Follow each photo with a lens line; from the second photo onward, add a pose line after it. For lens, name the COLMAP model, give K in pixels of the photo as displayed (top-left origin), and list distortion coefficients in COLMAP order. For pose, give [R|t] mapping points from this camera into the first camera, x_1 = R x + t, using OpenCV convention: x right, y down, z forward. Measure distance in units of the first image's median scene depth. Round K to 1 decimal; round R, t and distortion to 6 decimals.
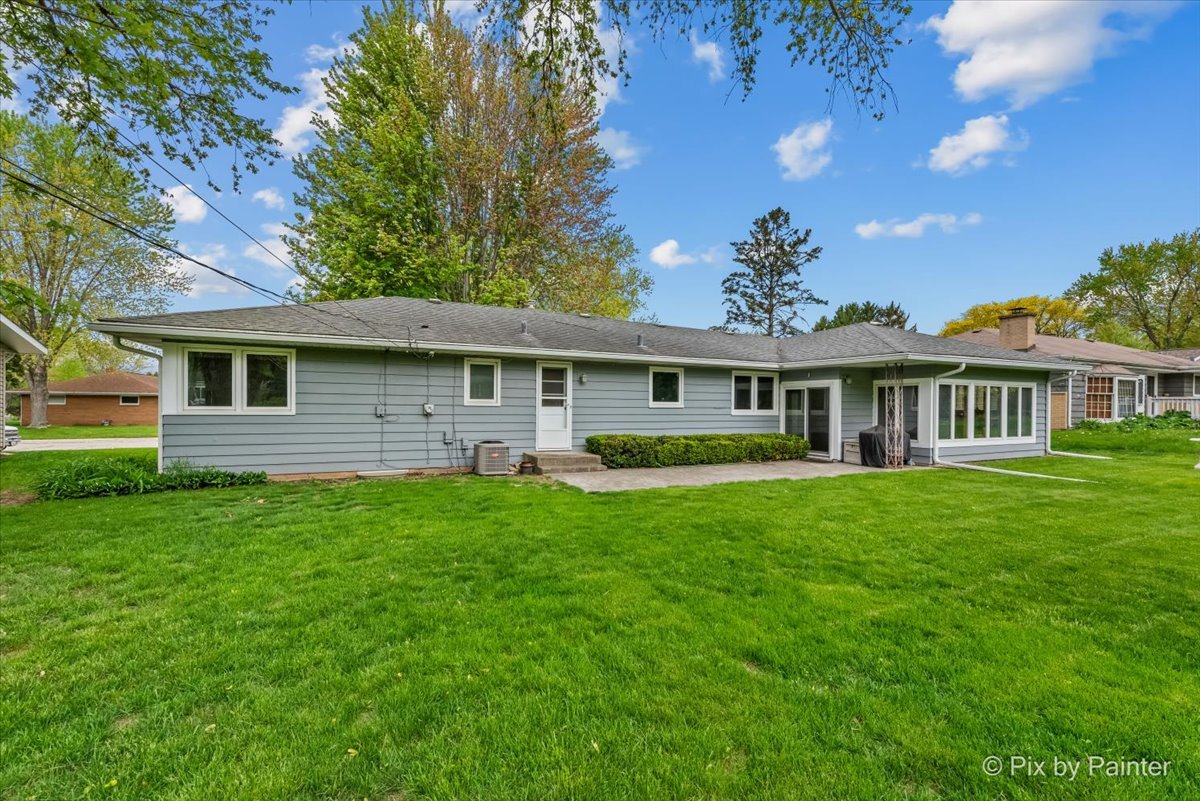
lens RADIAL K [[500.9, 0, 600.0], [0, 500.9, 400.5], [0, 0, 1]] dist [0.014065, -0.000095]
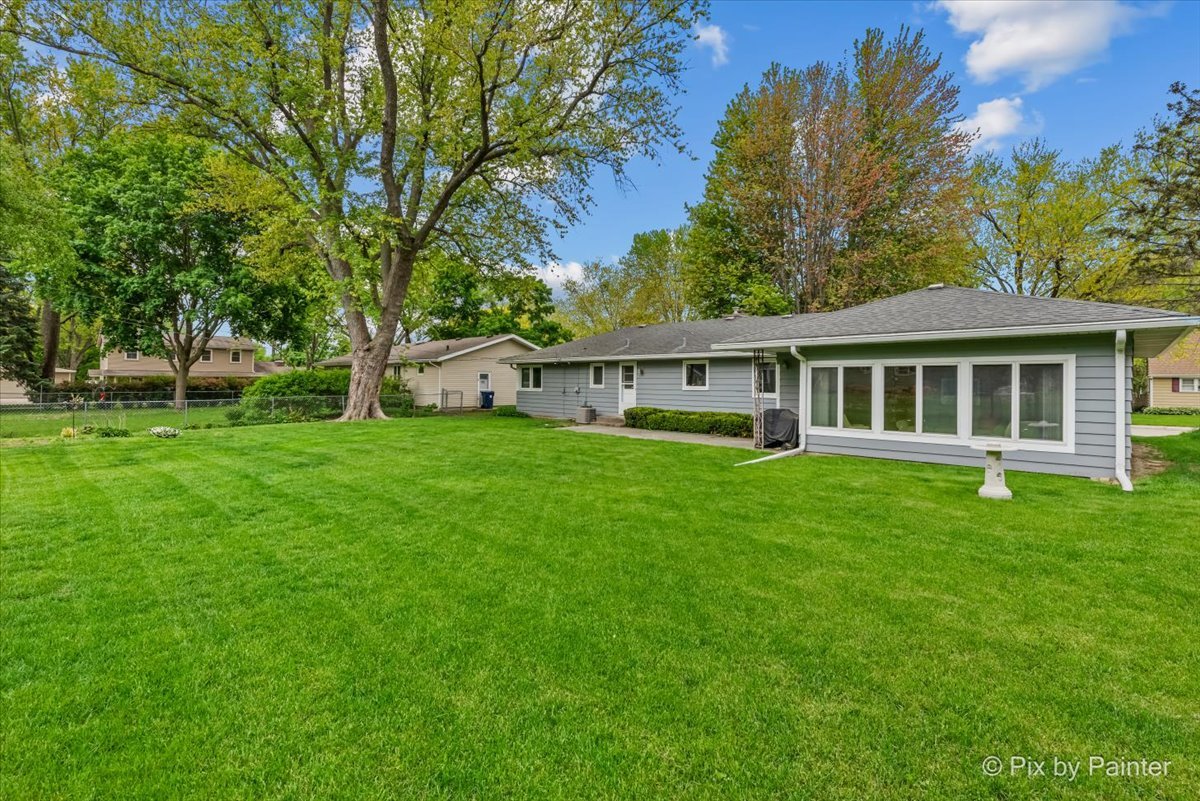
lens RADIAL K [[515.7, 0, 602.4], [0, 515.7, 386.3], [0, 0, 1]] dist [0.002019, 0.000274]
pose [[0.360667, 0.000311, -0.932695, 1.464780], [0.003581, 0.999992, 0.001718, -0.000035], [0.932688, -0.003960, 0.360663, 0.295355]]
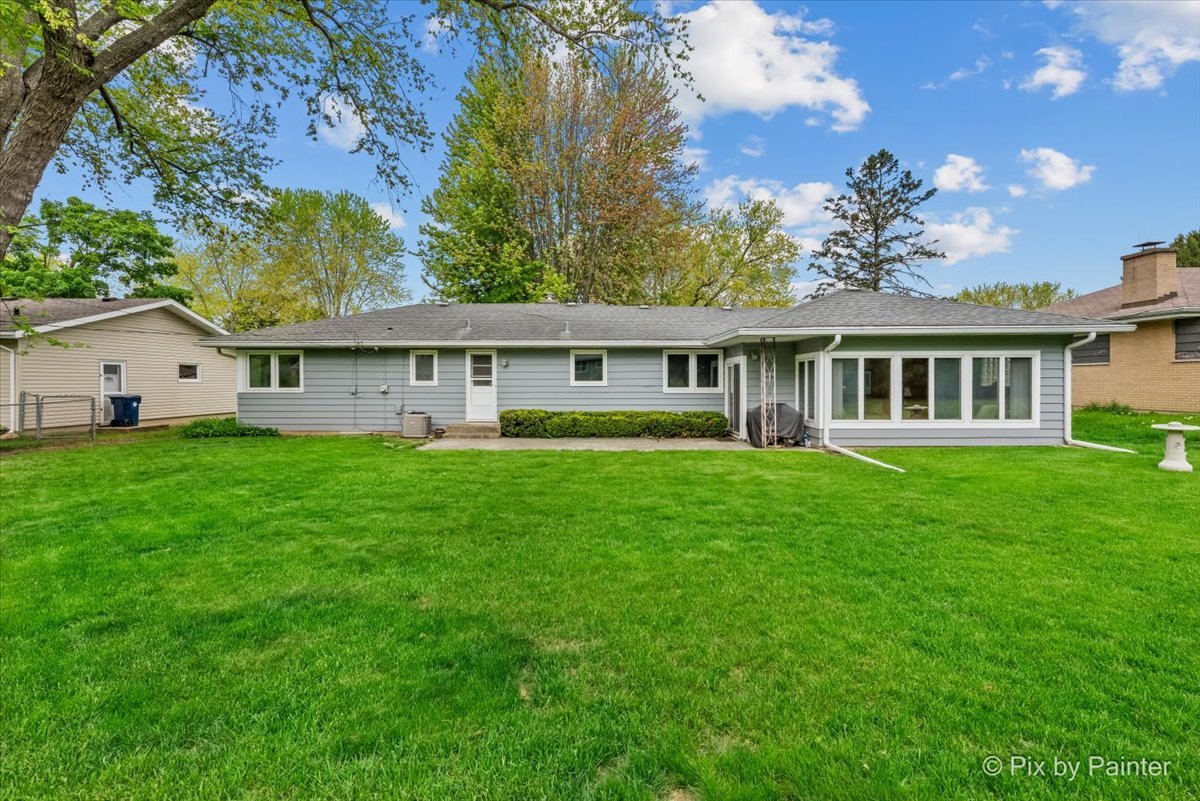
lens RADIAL K [[507.2, 0, 603.3], [0, 507.2, 381.8], [0, 0, 1]] dist [0.010906, -0.000042]
pose [[0.895939, -0.010056, -0.444064, 0.725415], [0.013722, 0.999893, 0.005043, -0.000386], [0.443966, -0.010611, 0.895981, 0.009395]]
